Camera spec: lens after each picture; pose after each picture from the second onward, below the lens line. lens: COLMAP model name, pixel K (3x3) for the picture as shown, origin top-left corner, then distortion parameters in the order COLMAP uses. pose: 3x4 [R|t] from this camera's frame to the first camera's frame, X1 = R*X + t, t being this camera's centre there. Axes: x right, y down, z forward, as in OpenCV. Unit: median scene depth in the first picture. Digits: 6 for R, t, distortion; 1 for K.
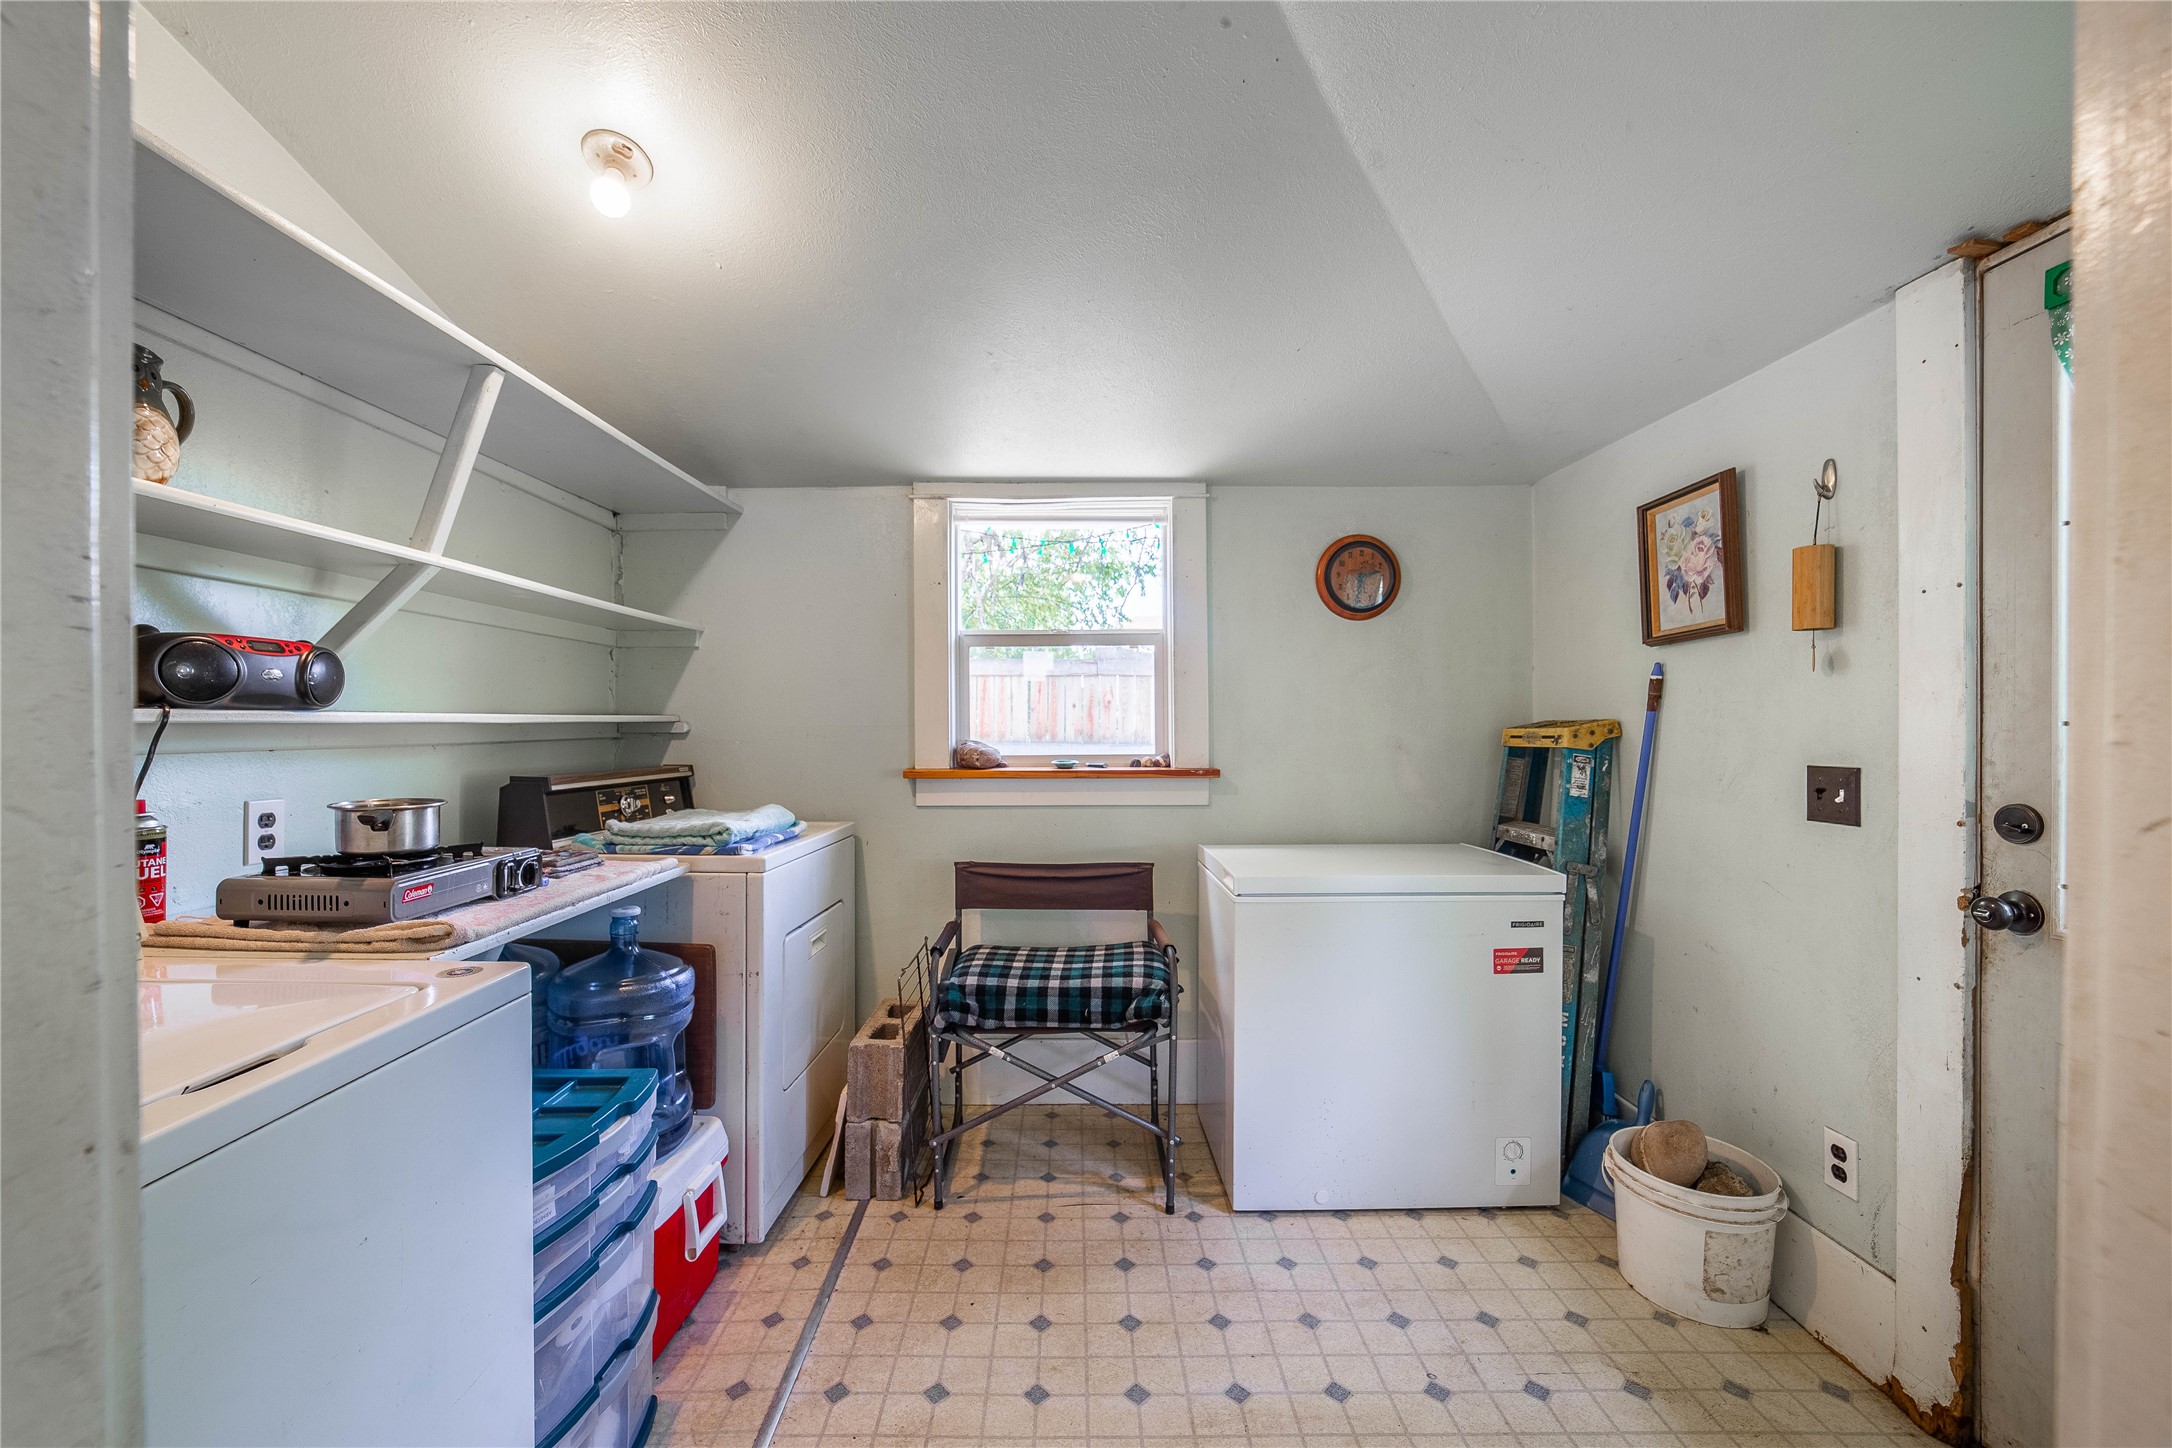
lens RADIAL K [[836.0, 0, 1063.8], [0, 836.0, 727.2], [0, 0, 1]] dist [-0.011370, 0.000392]
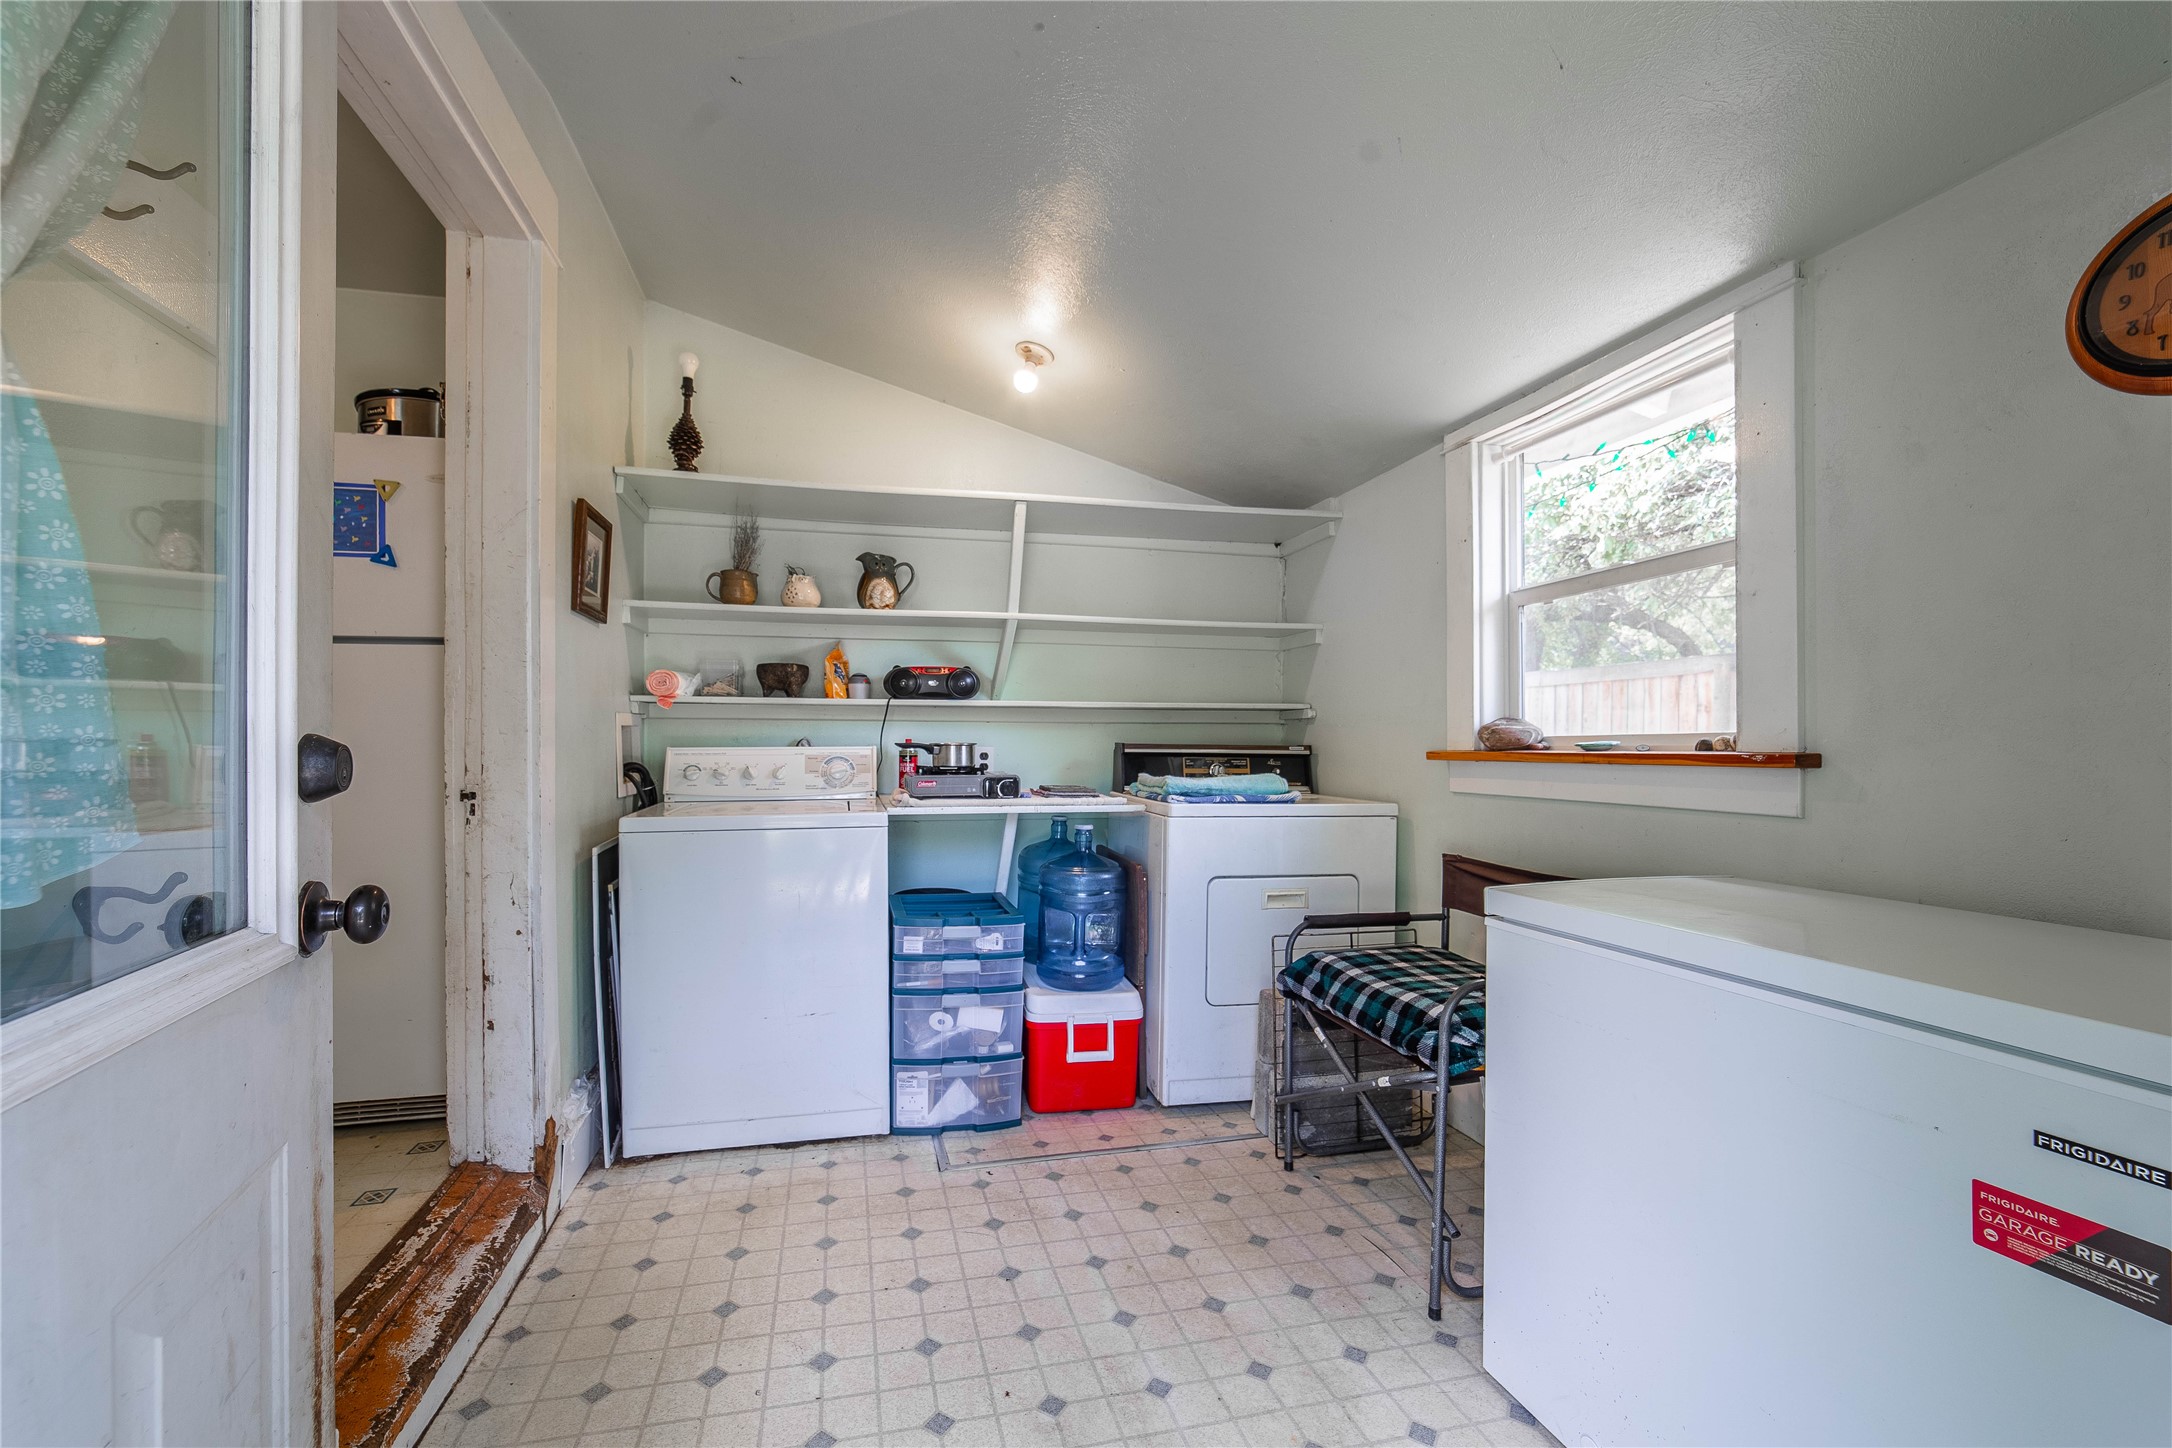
lens RADIAL K [[857.4, 0, 1048.6], [0, 857.4, 727.5], [0, 0, 1]] dist [-0.025756, 0.008472]
pose [[0.233629, -0.017990, -0.972159, 0.758672], [-0.003467, 0.999807, -0.019334, 0.055325], [0.972320, 0.007887, 0.233521, 0.442959]]
